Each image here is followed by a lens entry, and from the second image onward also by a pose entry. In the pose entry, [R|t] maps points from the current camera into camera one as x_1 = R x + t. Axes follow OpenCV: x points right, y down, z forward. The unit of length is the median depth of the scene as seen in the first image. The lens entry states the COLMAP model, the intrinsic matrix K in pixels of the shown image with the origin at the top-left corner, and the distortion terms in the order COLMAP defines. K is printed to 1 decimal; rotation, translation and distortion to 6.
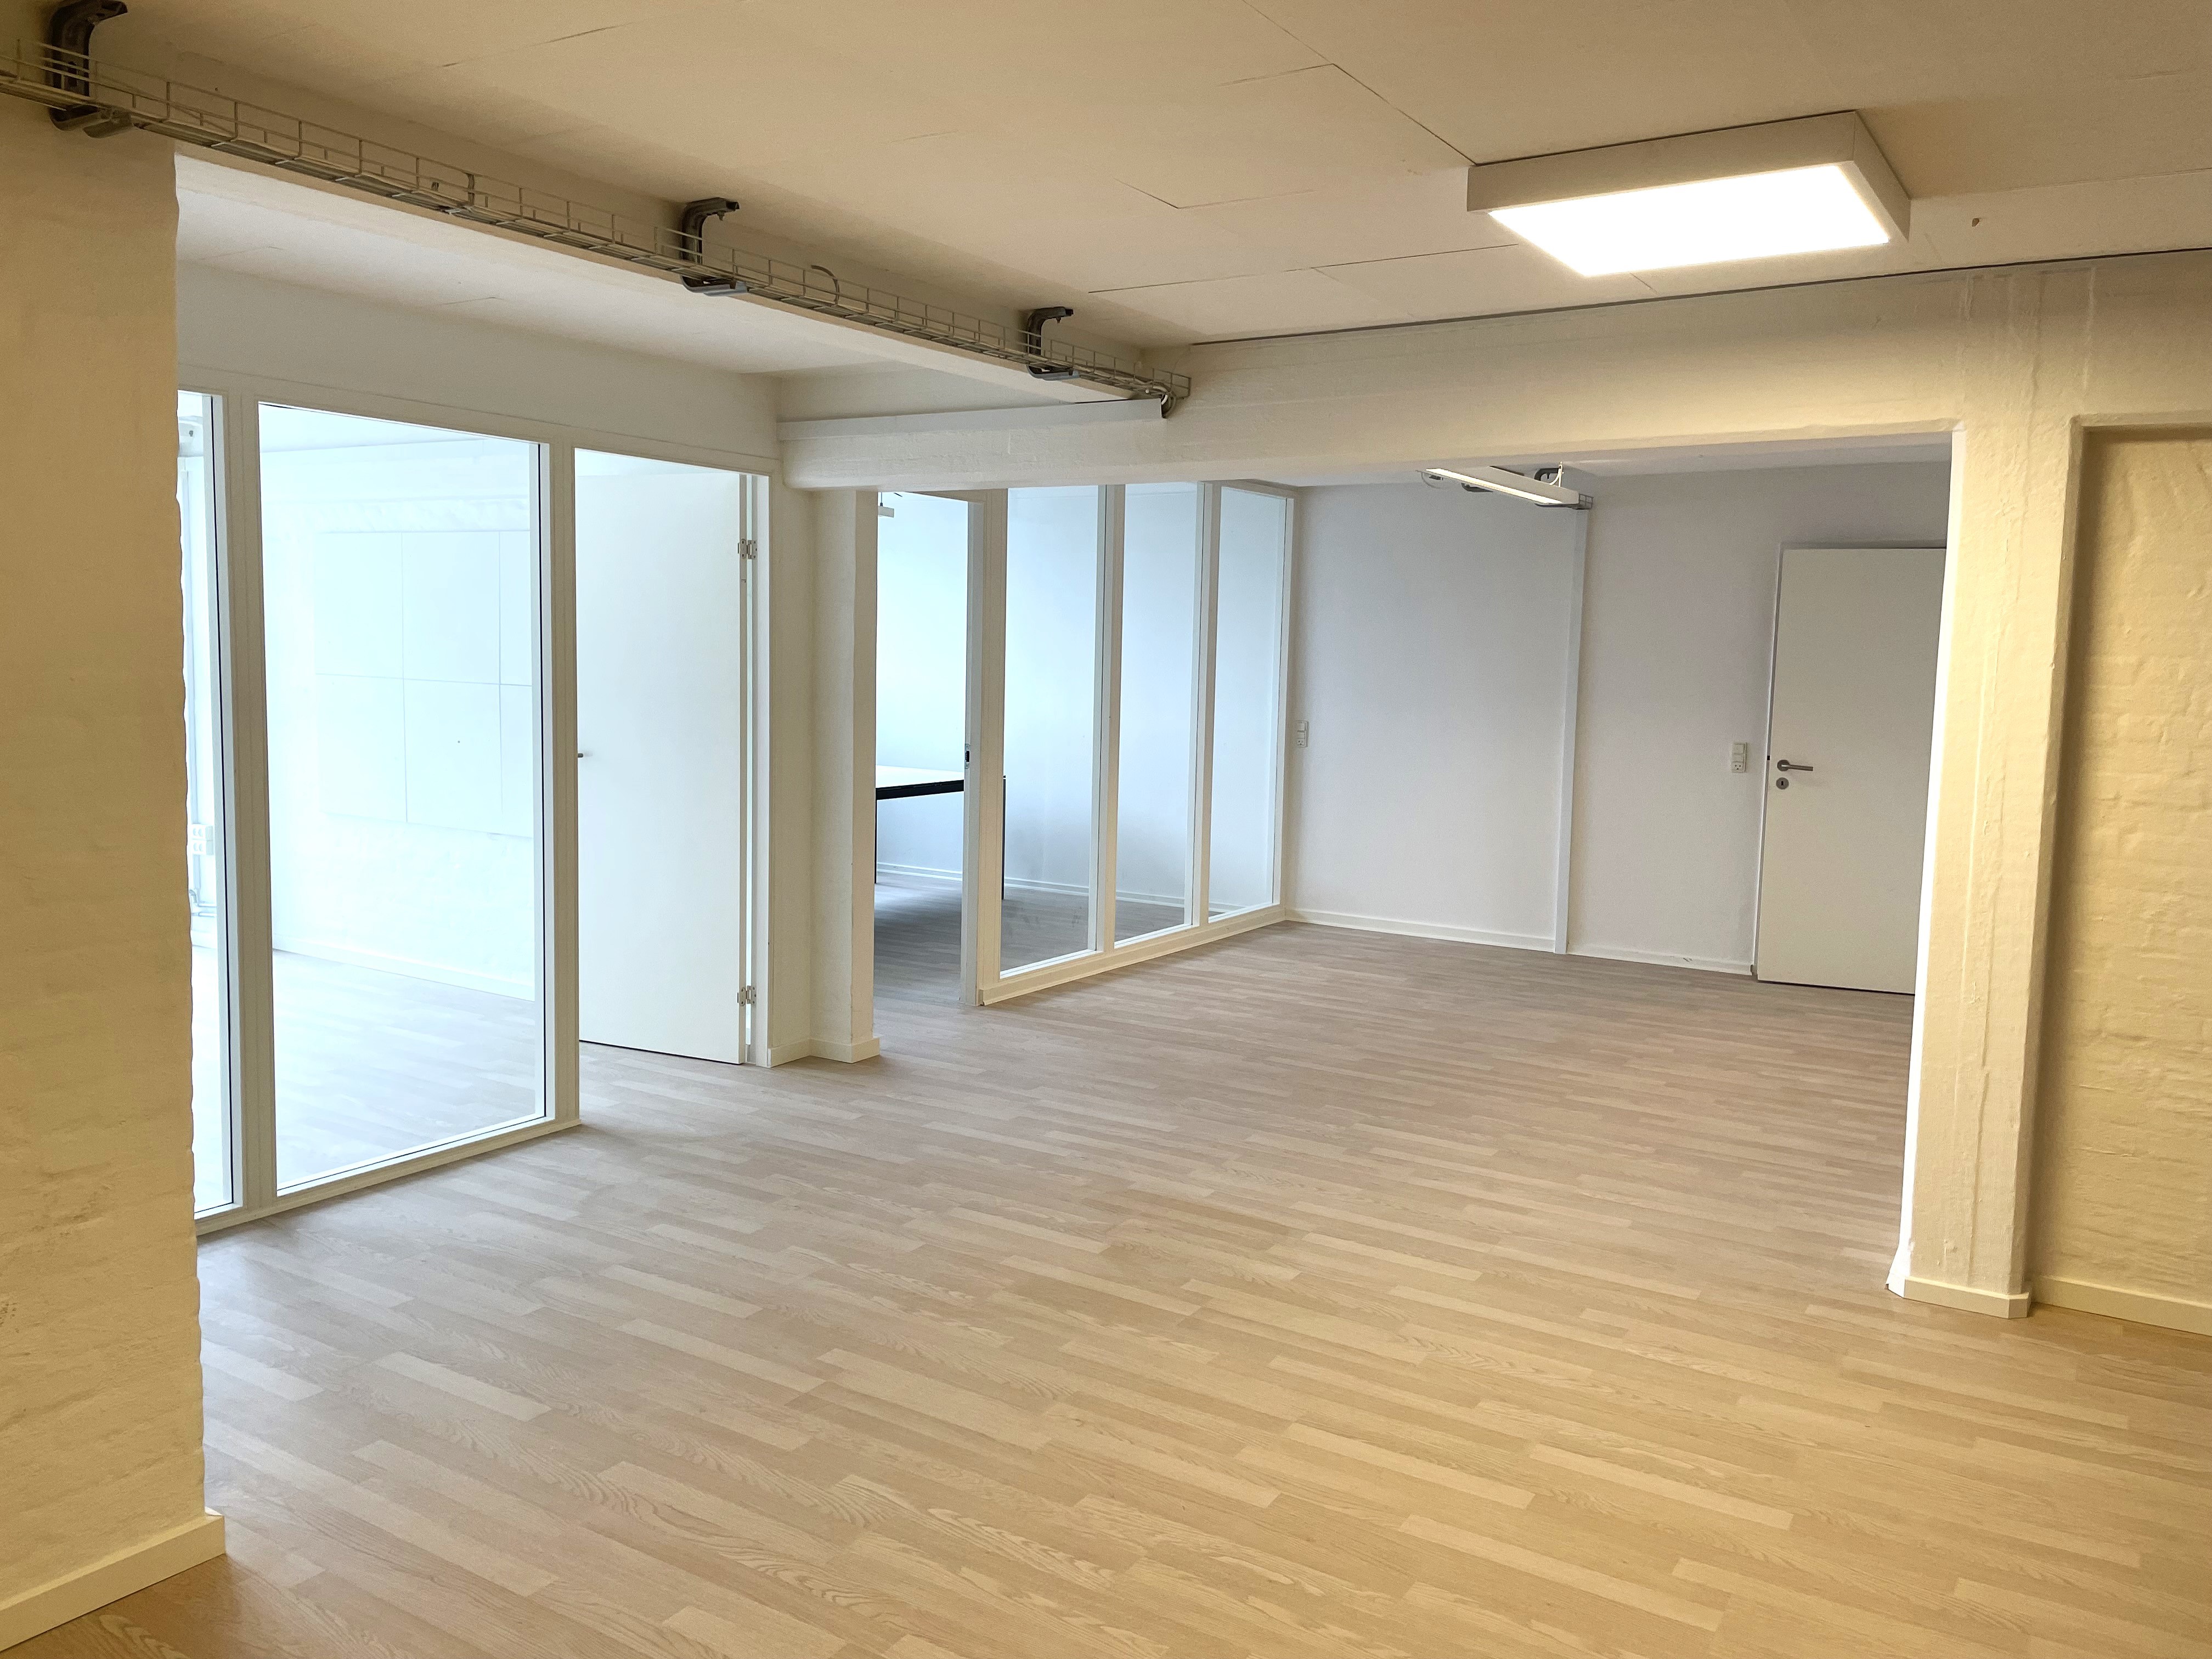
lens RADIAL K [[1700.4, 0, 1106.0], [0, 1700.4, 829.5], [0, 0, 1]] dist [0.001775, 0.001215]
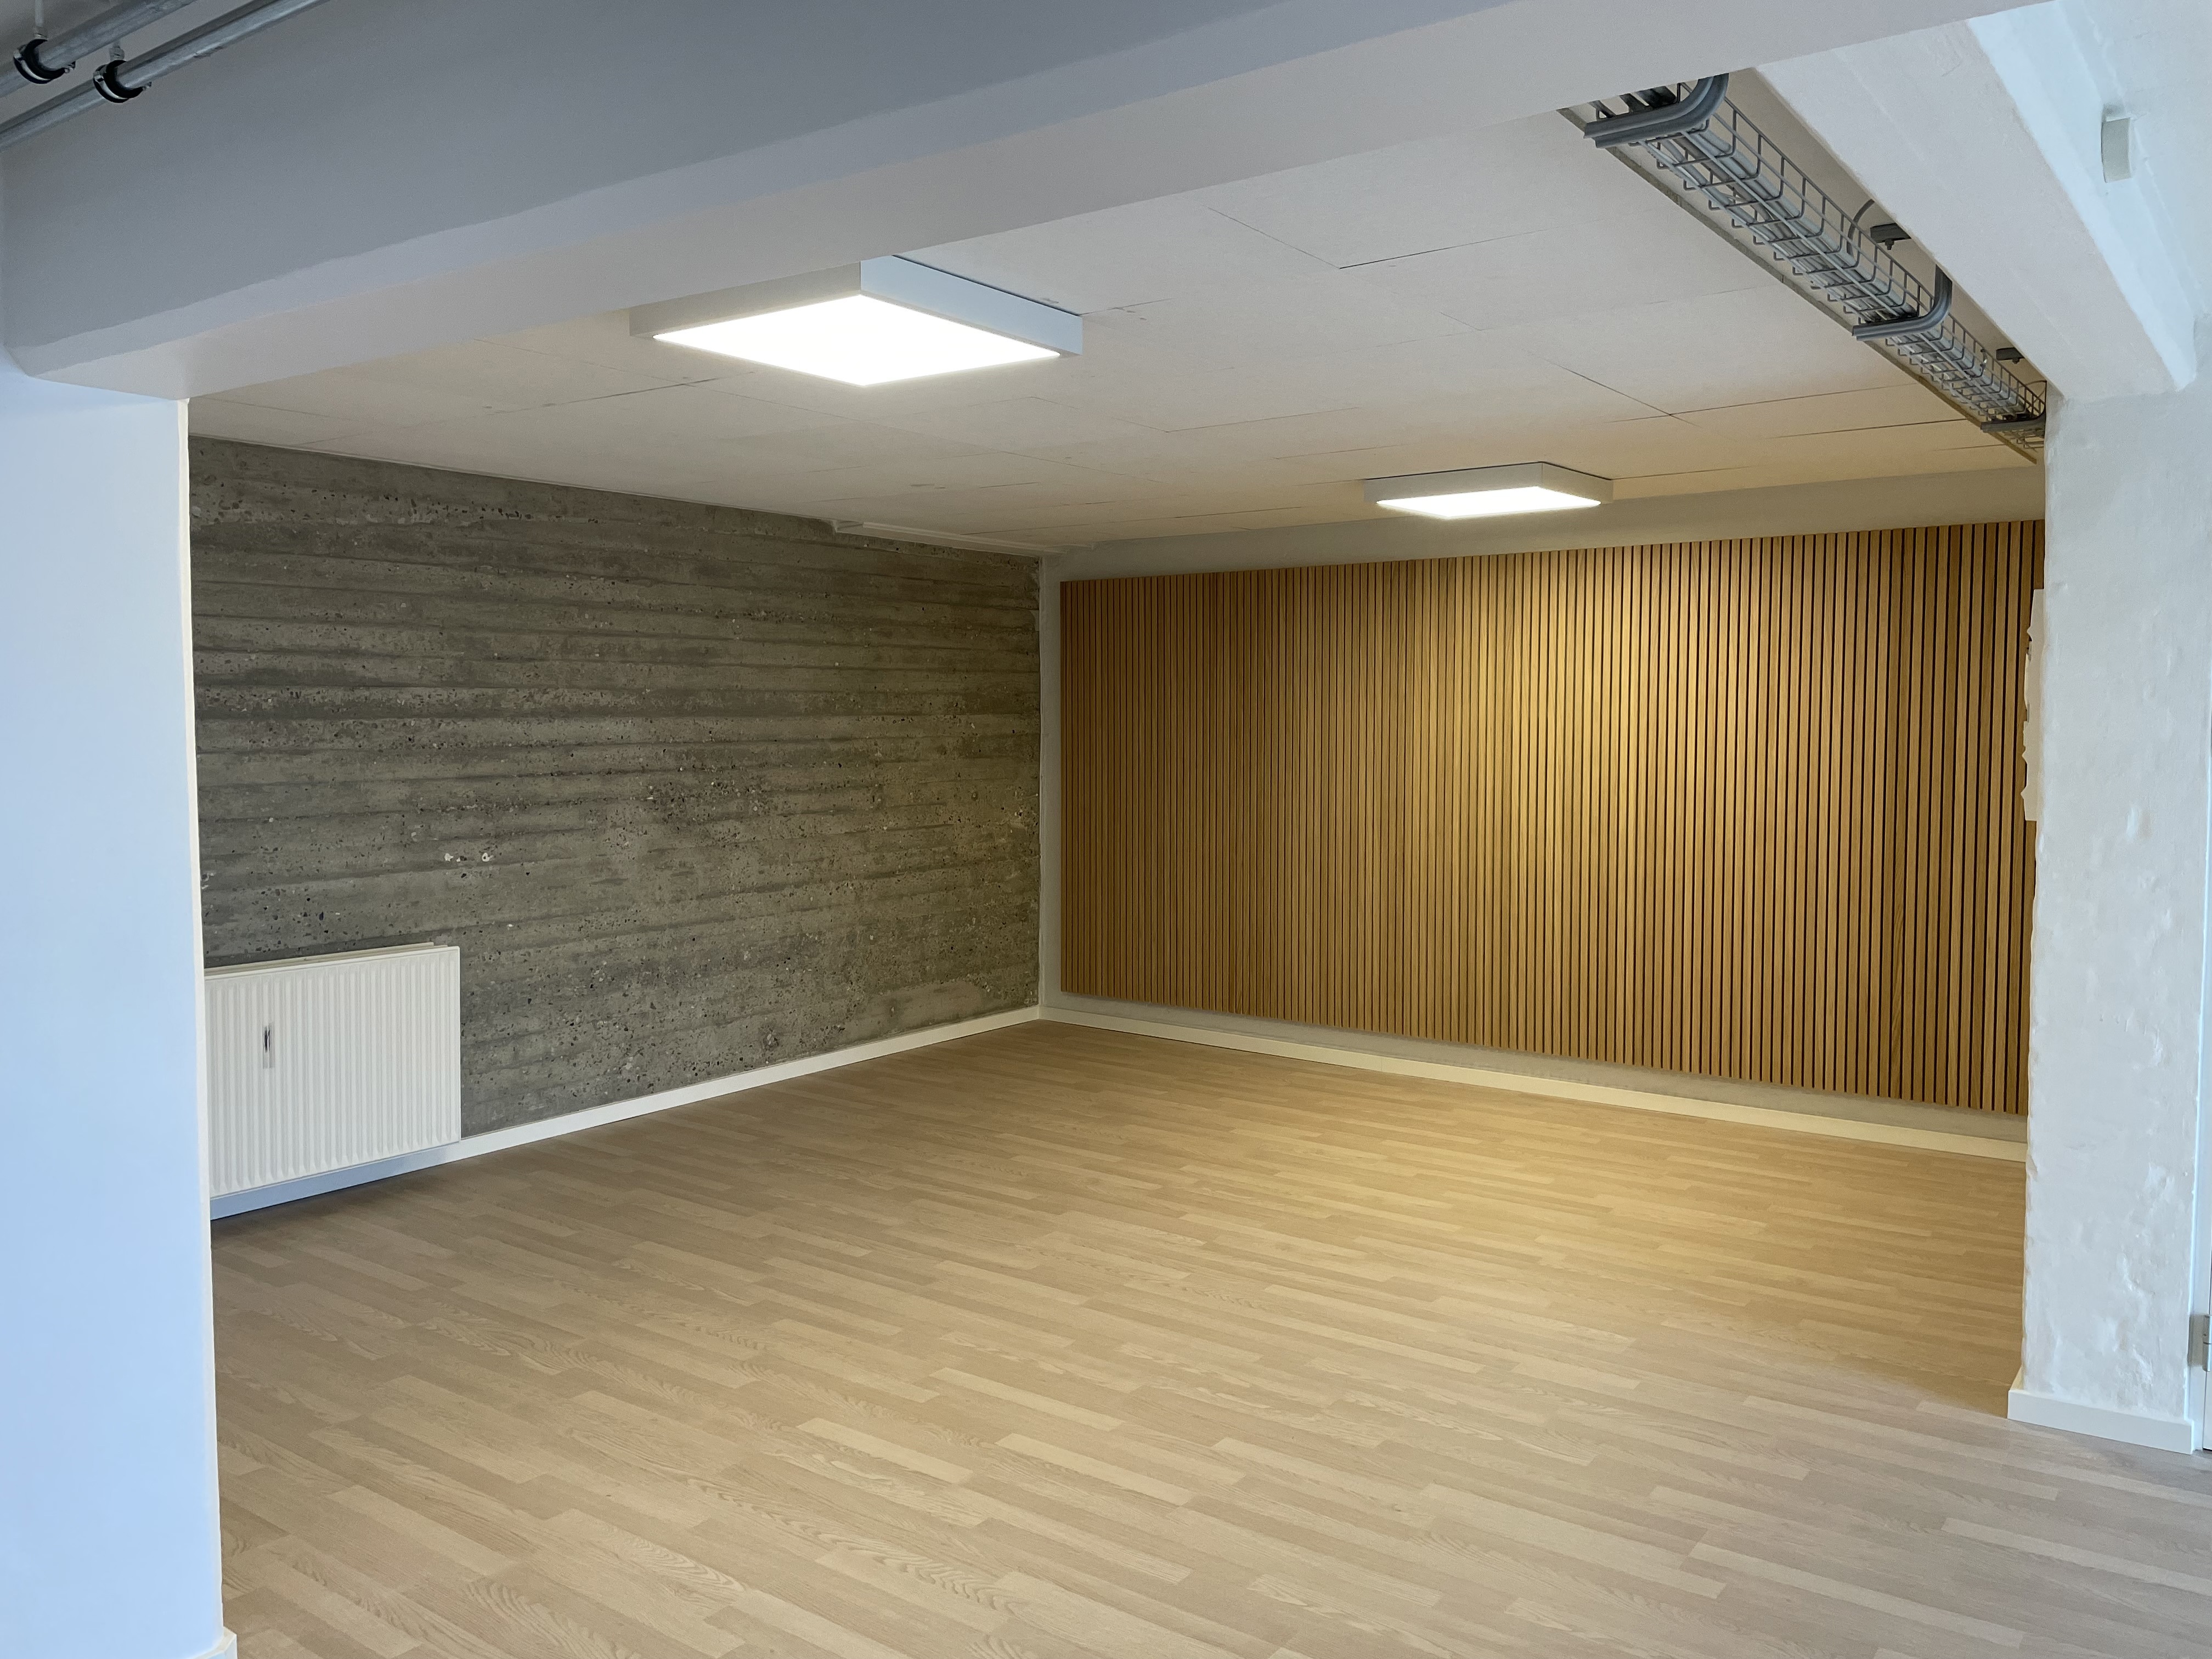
lens RADIAL K [[1700.4, 0, 1106.0], [0, 1700.4, 829.5], [0, 0, 1]] dist [0.001775, 0.001215]
pose [[-0.997152, -0.022605, 0.071955, 0.092905], [-0.009943, 0.985103, 0.171678, -0.219092], [-0.074764, 0.170473, -0.982522, 1.948645]]
